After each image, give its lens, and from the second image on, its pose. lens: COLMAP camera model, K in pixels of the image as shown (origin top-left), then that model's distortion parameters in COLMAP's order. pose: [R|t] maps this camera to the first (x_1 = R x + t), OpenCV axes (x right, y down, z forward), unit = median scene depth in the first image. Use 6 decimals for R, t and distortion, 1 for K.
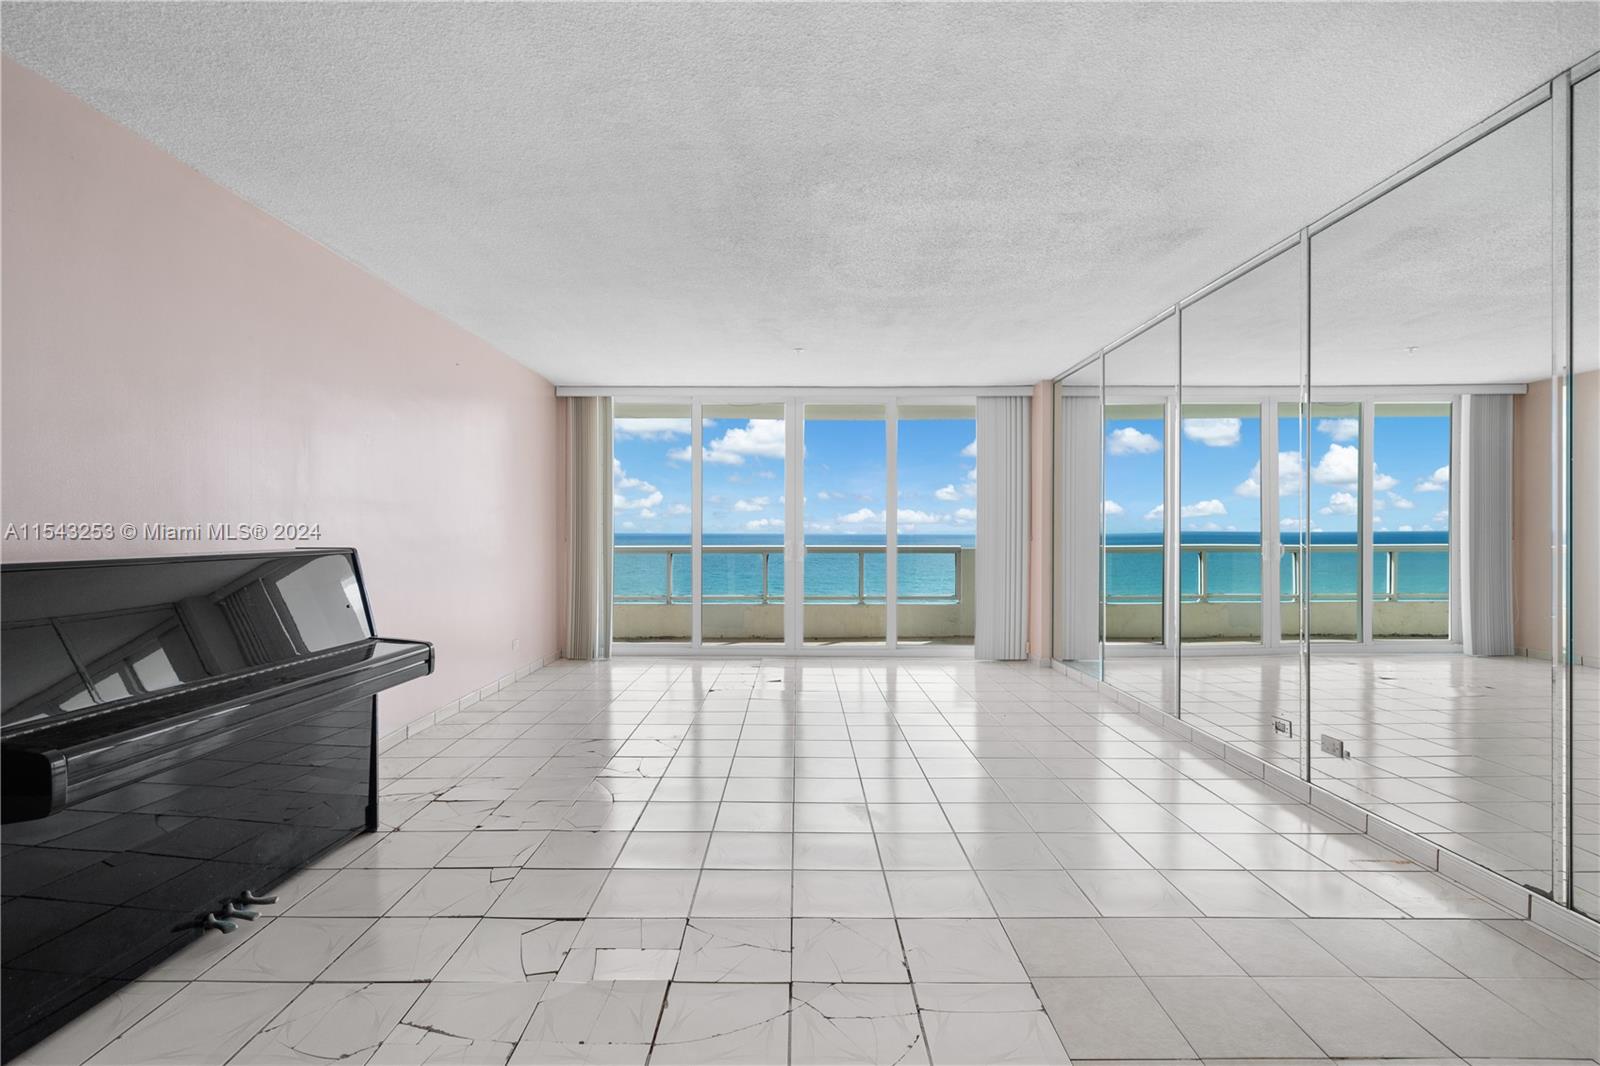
lens RADIAL K [[731.3, 0, 803.0], [0, 731.3, 527.6], [0, 0, 1]] dist [-0.005371, 0.001020]
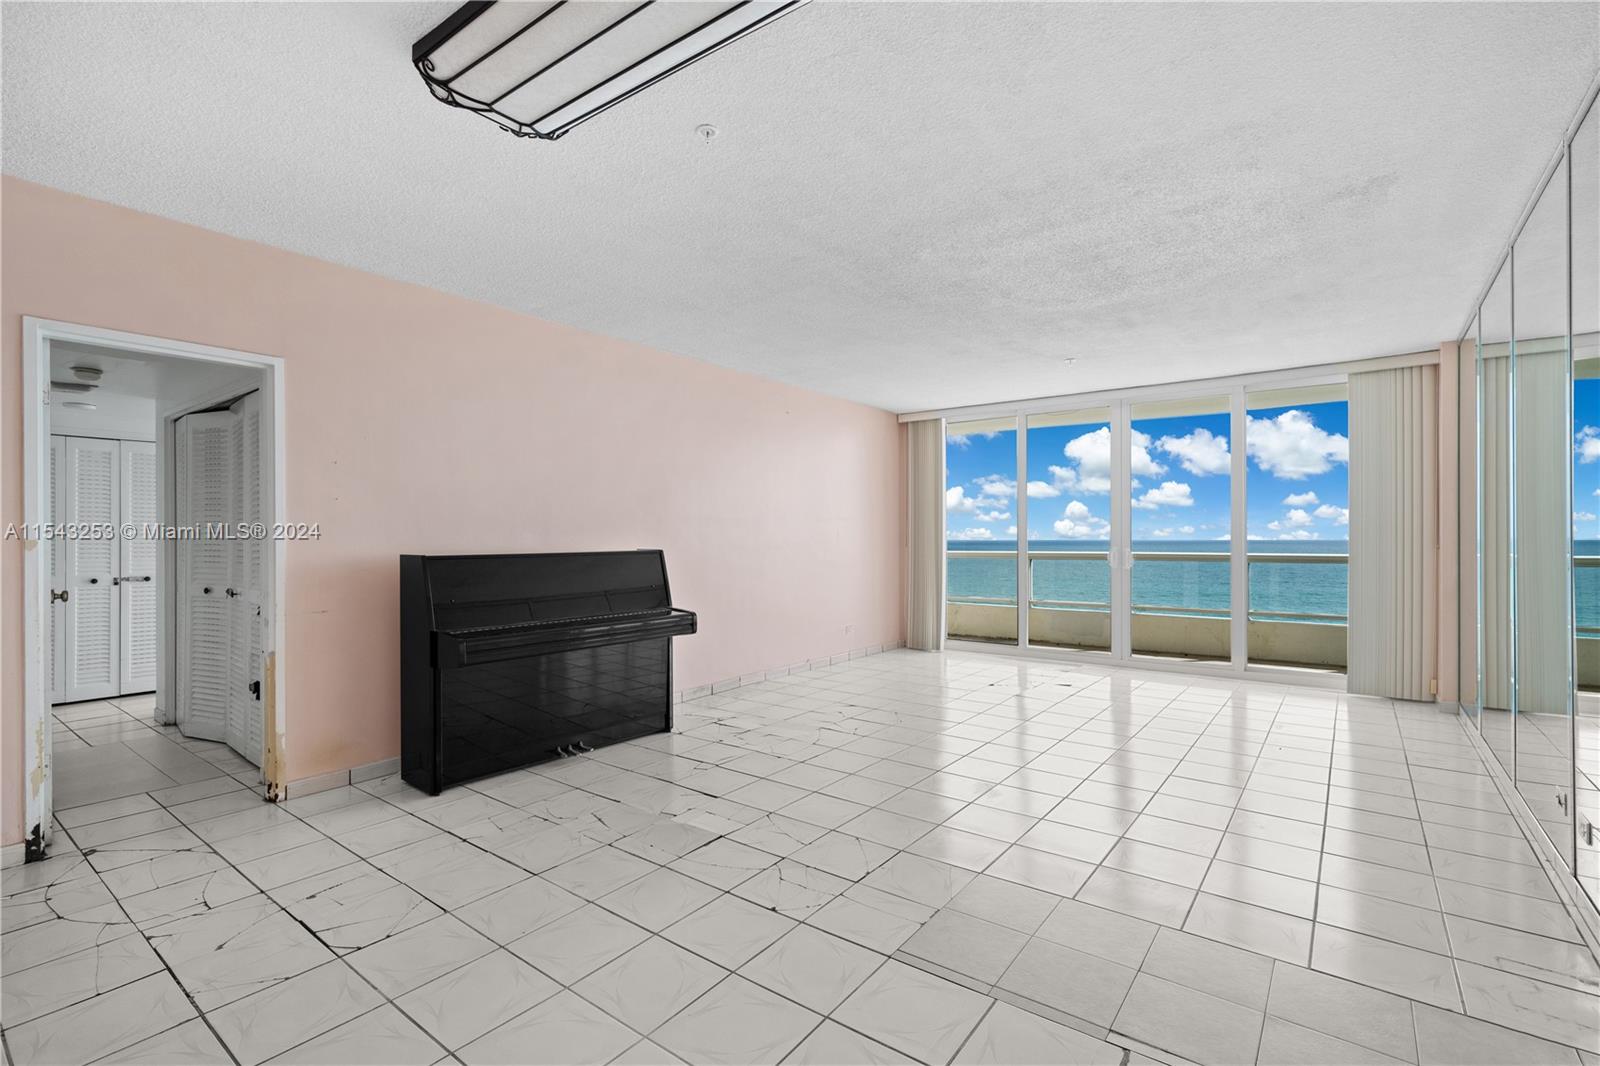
lens RADIAL K [[731.3, 0, 790.9], [0, 731.3, 535.7], [0, 0, 1]] dist [-0.005371, 0.001020]
pose [[0.793687, -0.002460, -0.608321, 0.237625], [0.005233, 0.999982, 0.002784, -0.002819], [0.608303, -0.005393, 0.793686, -0.033924]]
